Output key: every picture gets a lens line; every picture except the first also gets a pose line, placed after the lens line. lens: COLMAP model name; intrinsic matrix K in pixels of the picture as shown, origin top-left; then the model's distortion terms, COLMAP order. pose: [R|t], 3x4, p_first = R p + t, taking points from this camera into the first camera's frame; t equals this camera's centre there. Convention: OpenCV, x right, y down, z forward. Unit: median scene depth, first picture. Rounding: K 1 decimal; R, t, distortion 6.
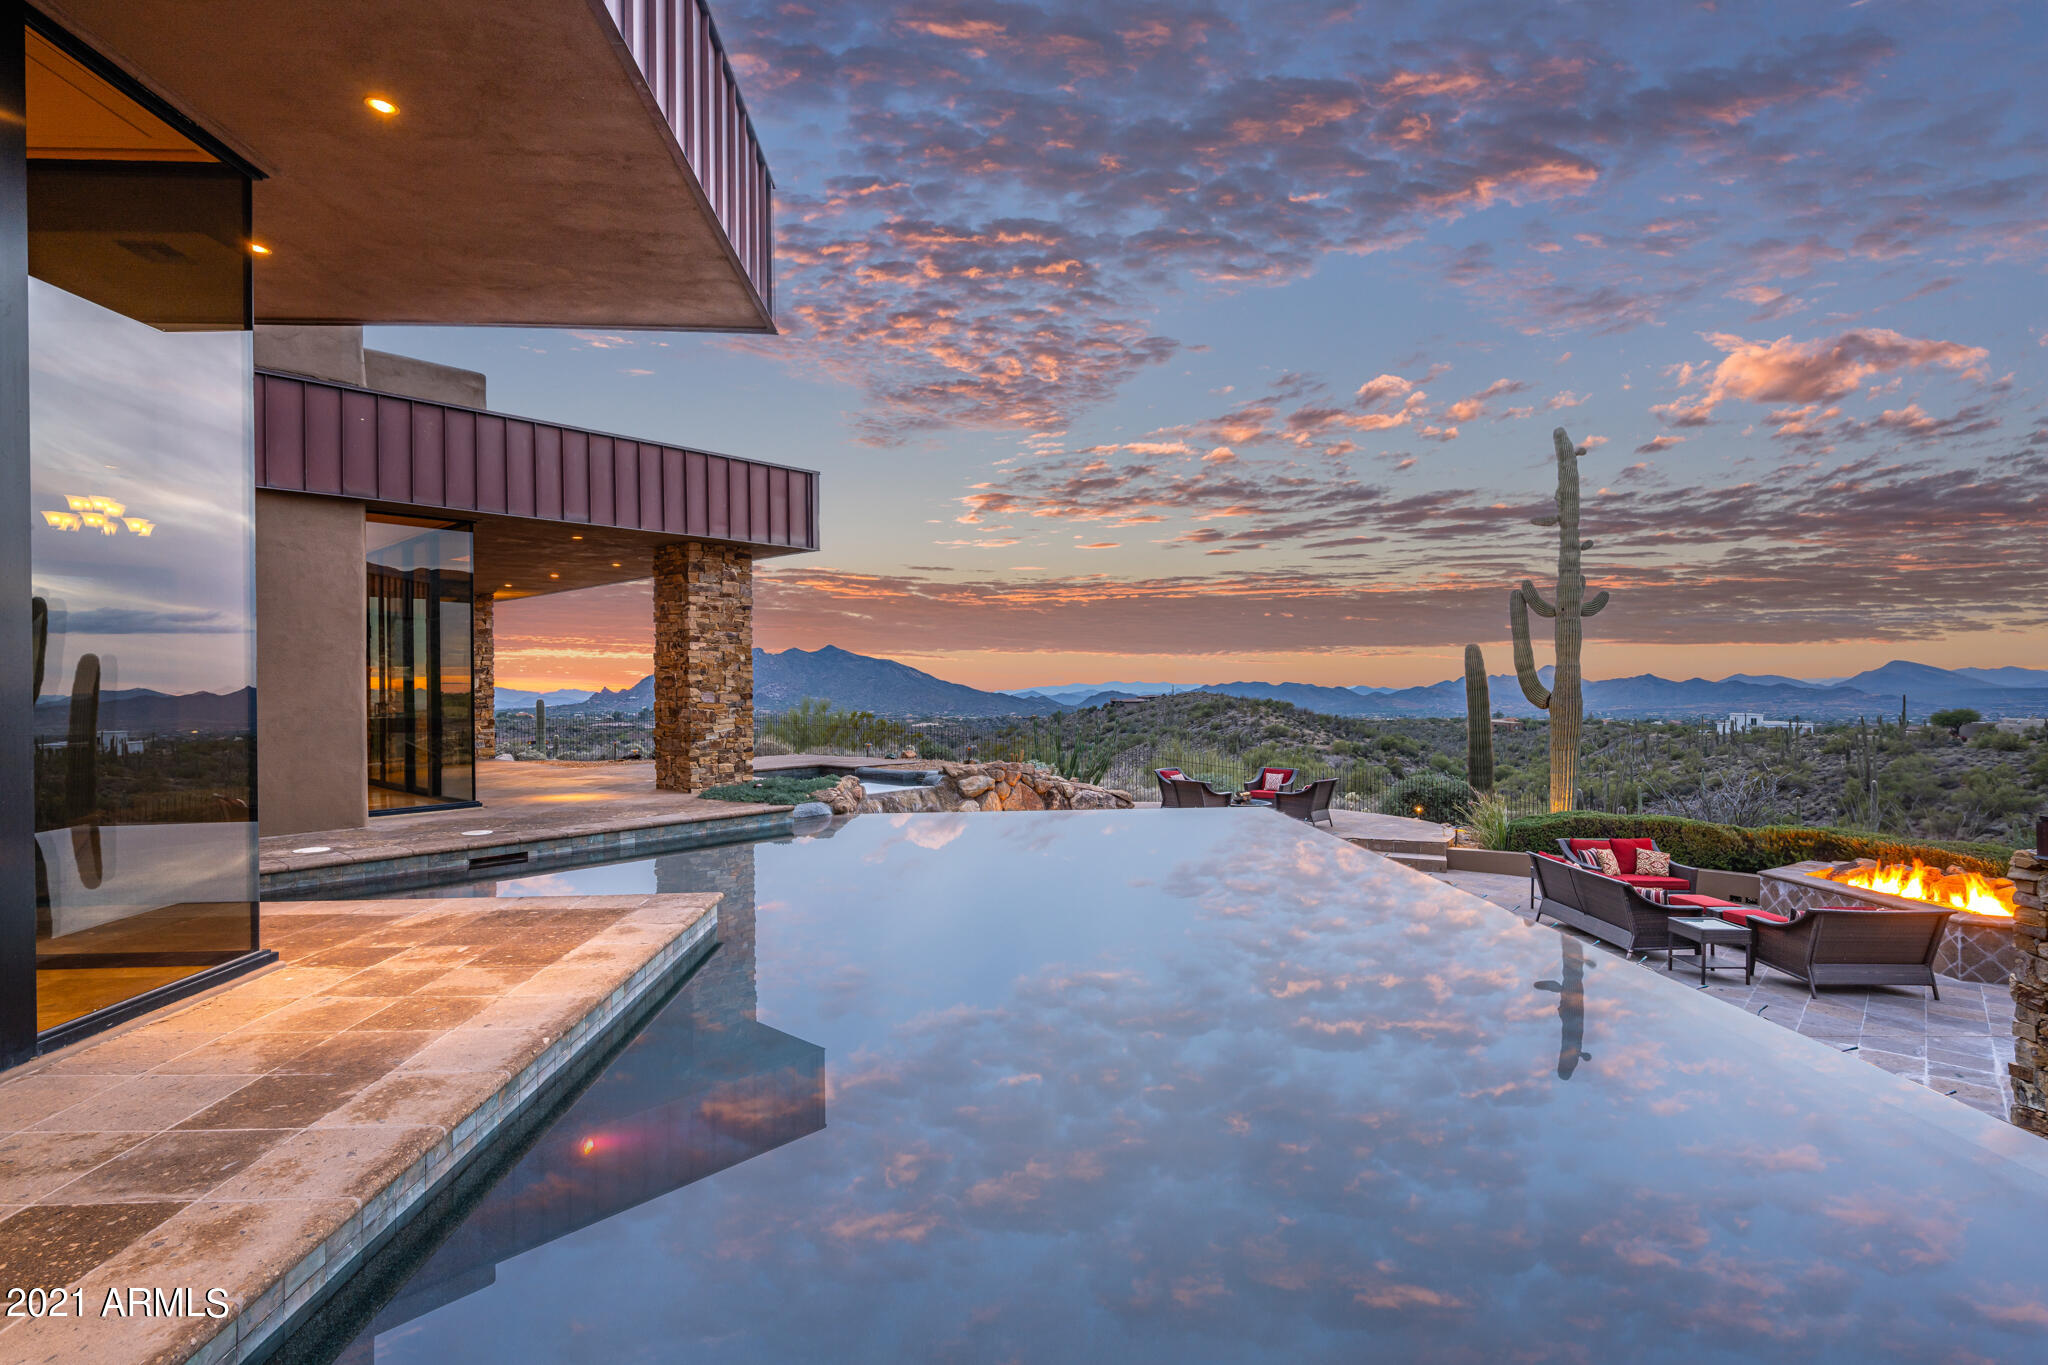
lens RADIAL K [[981.3, 0, 1024.0], [0, 981.3, 682.5], [0, 0, 1]] dist [0.001906, 0.000325]
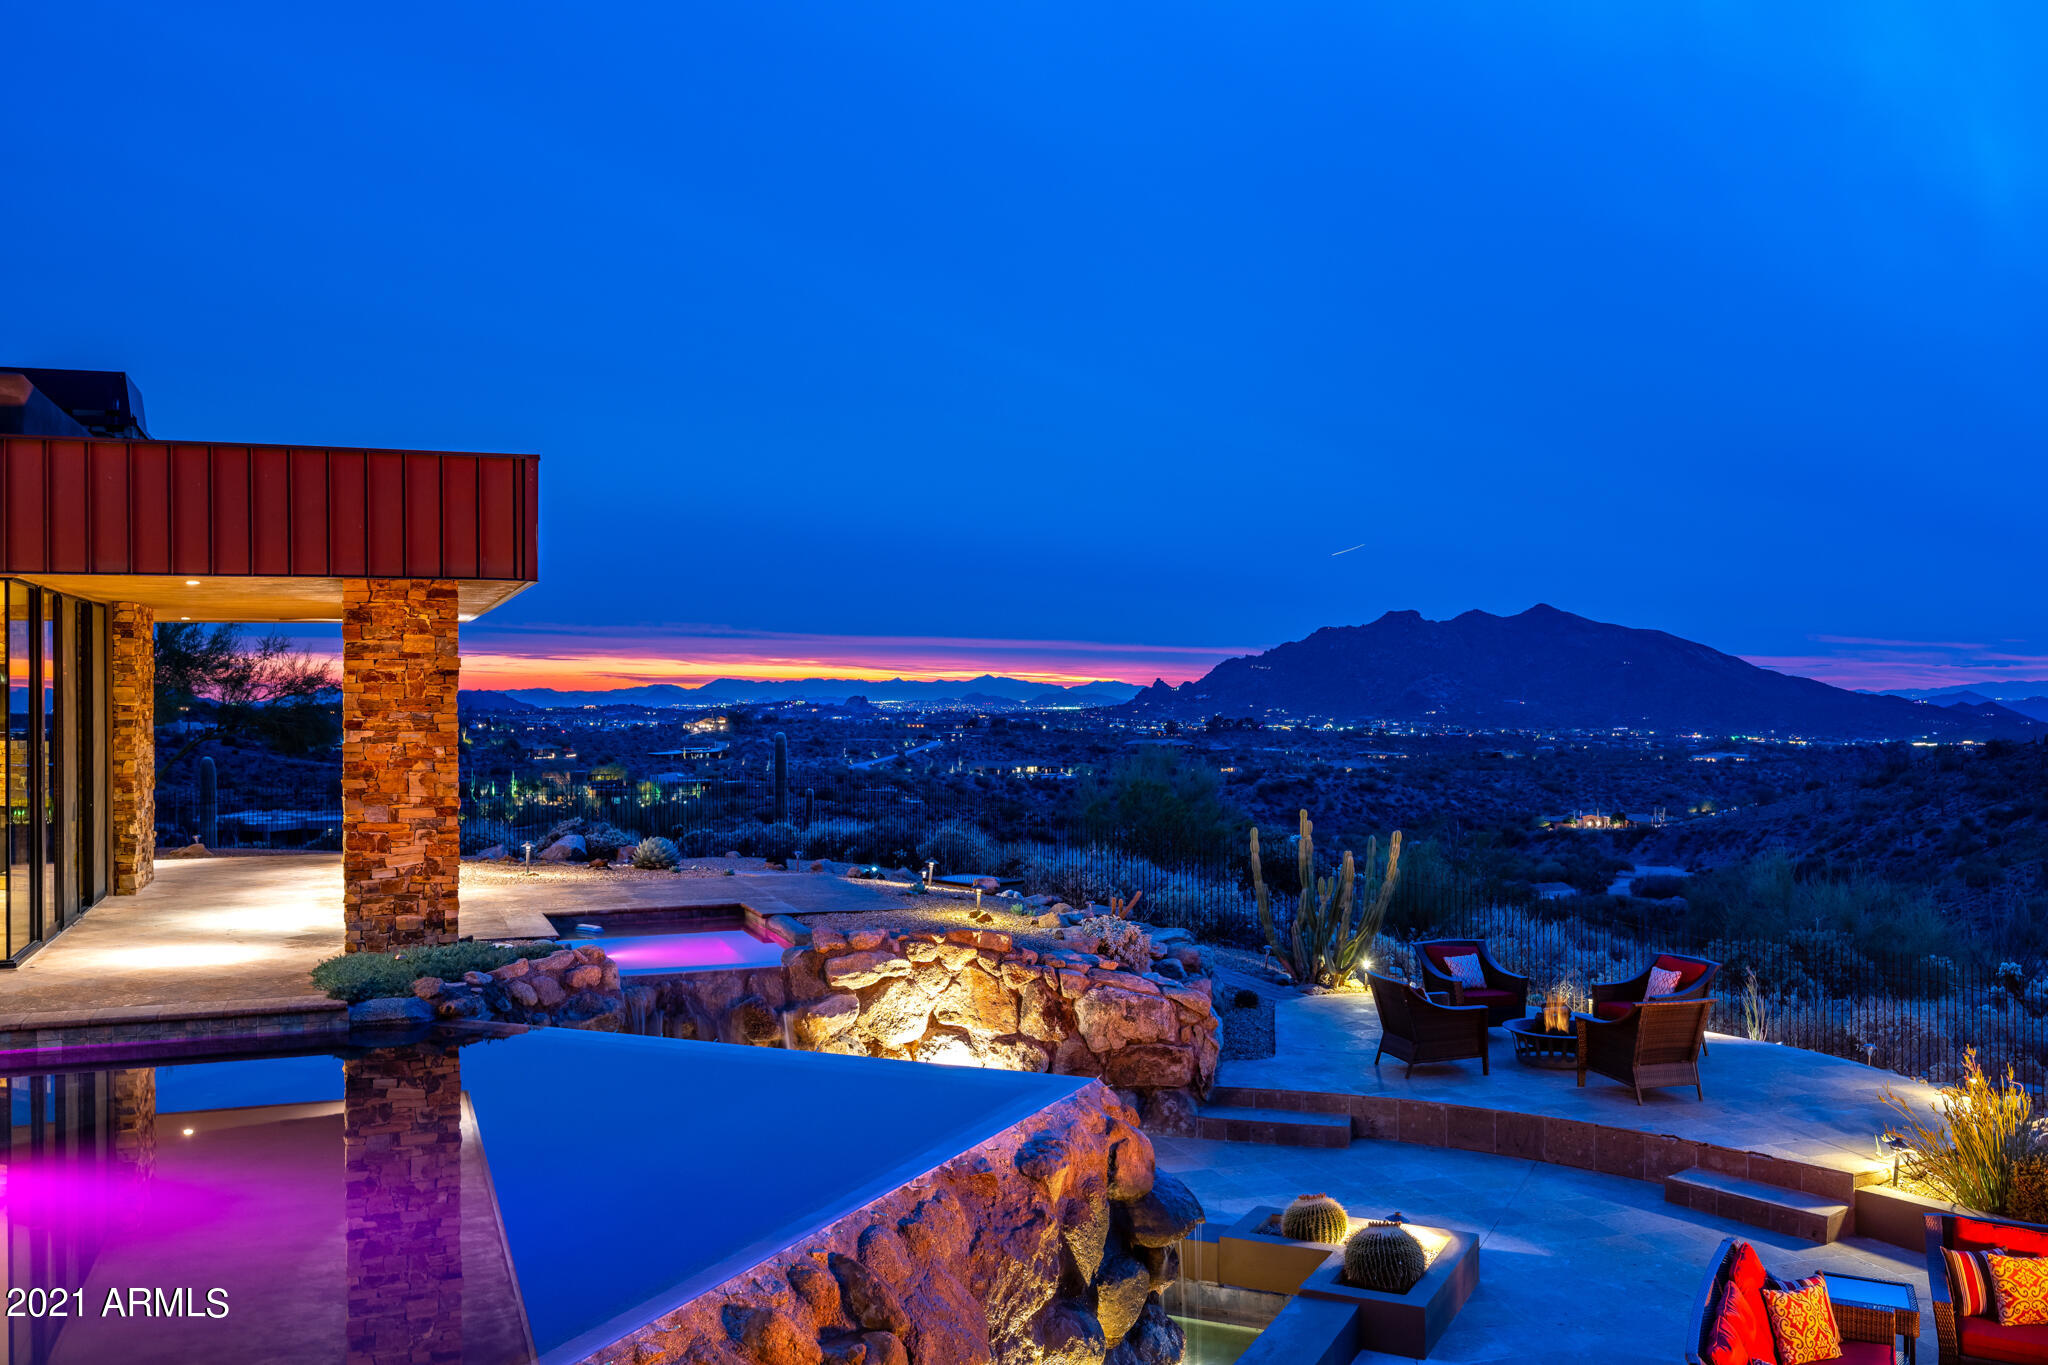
lens RADIAL K [[1771.7, 0, 1020.1], [0, 1771.7, 674.5], [0, 0, 1]] dist [-0.004097, 0.002820]
pose [[0.886057, 0.004888, -0.463550, 0.619092], [-0.004296, 0.999988, 0.002333, -0.084402], [0.463556, -0.000076, 0.886068, 0.156179]]
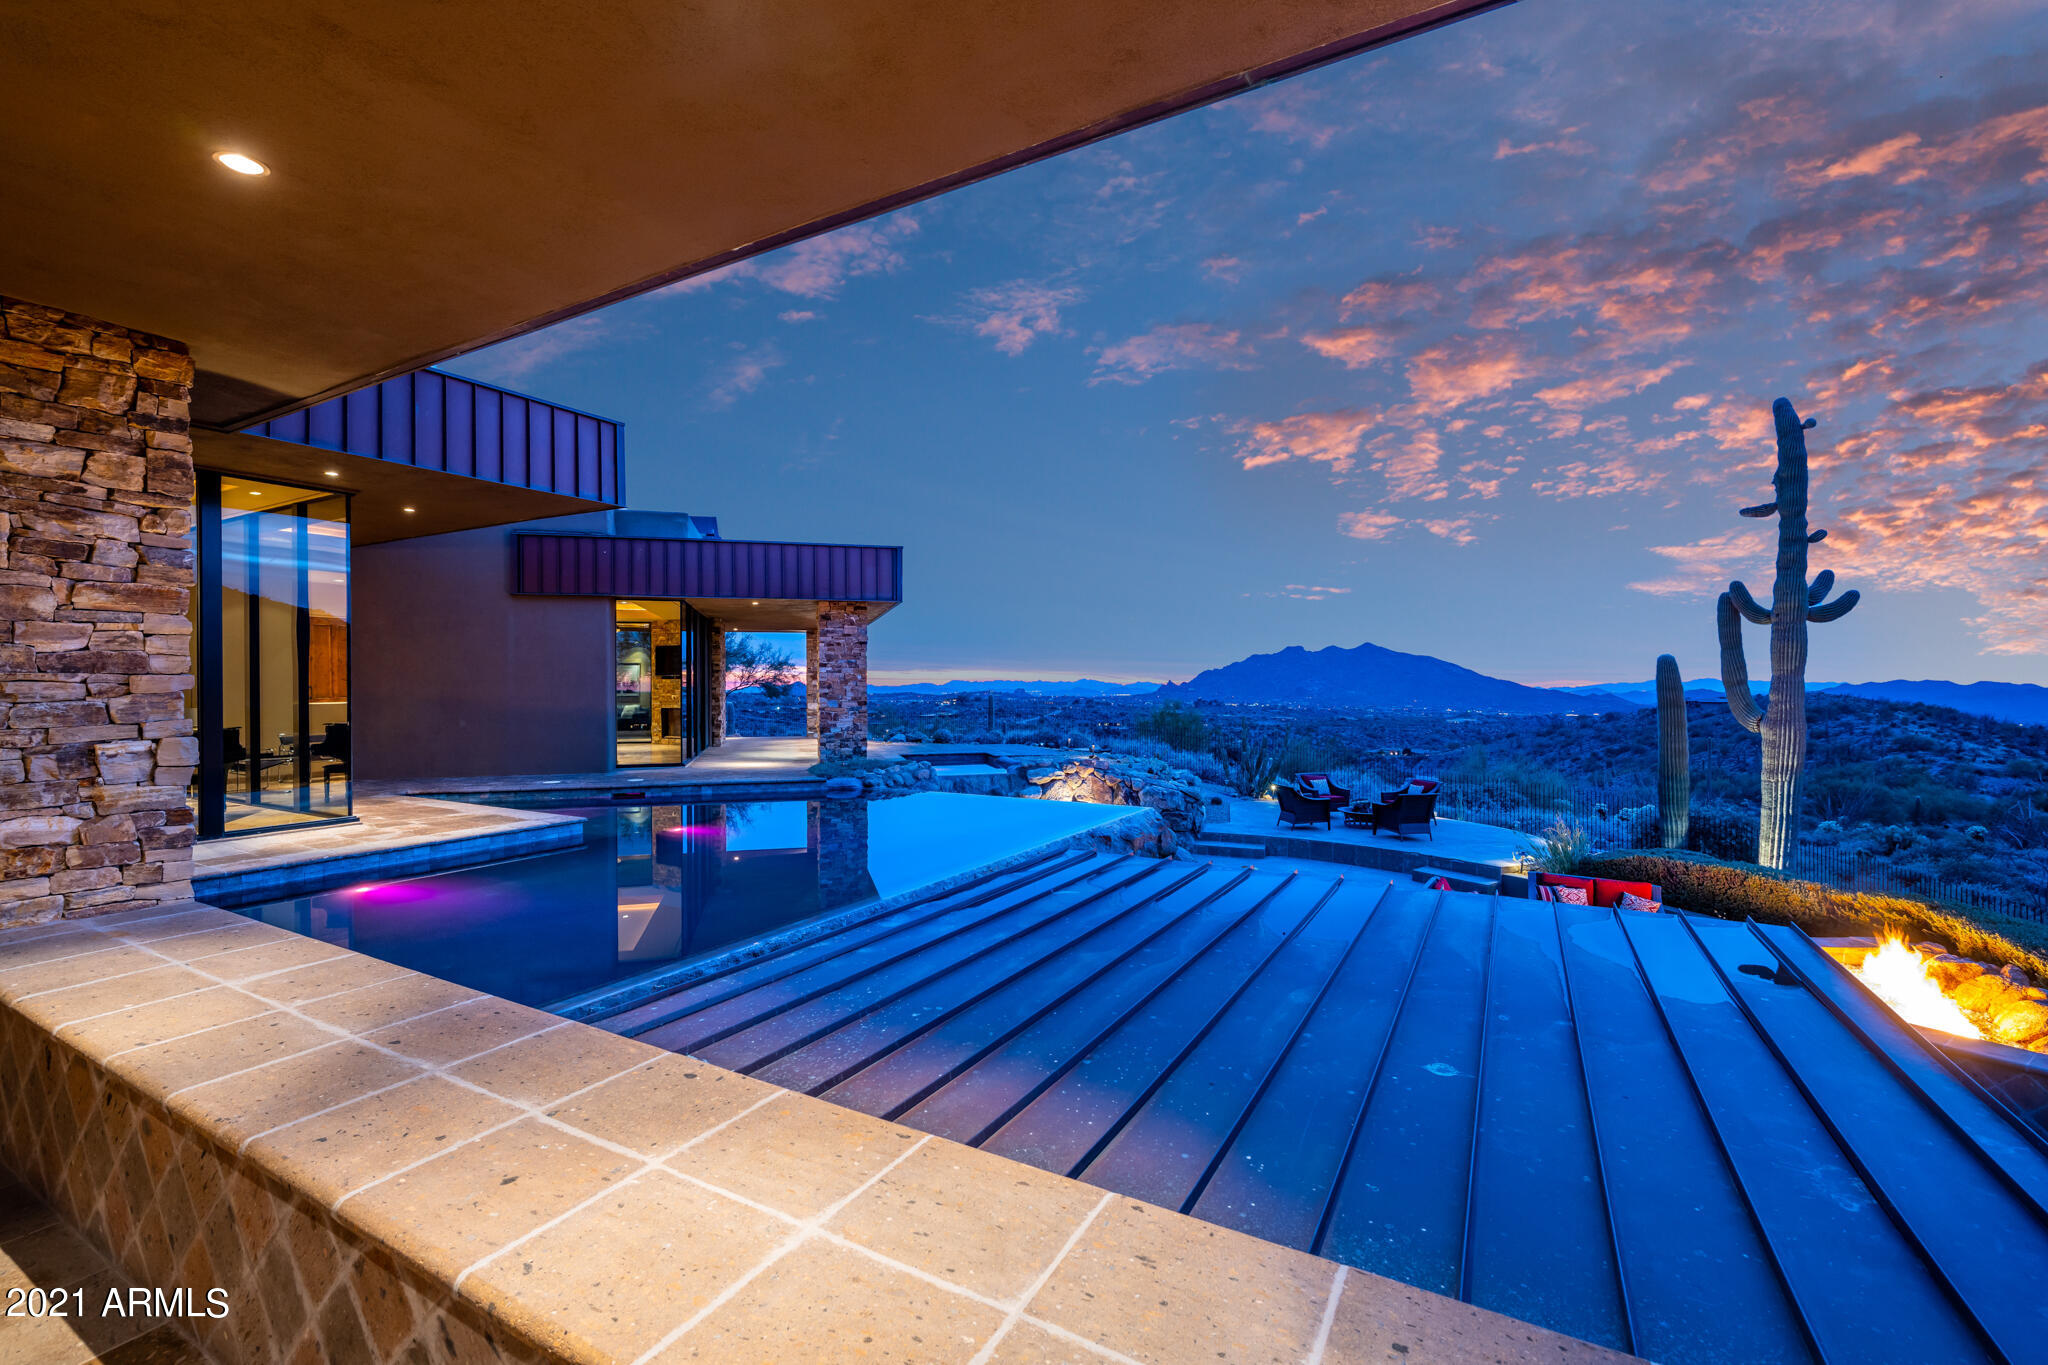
lens RADIAL K [[875.1, 0, 1021.8], [0, 875.1, 685.2], [0, 0, 1]] dist [0.000983, 0.000138]
pose [[0.841156, 0.010656, -0.540687, 0.660580], [-0.005747, 0.999926, 0.010766, -0.030129], [0.540762, -0.005949, 0.841155, 0.030292]]
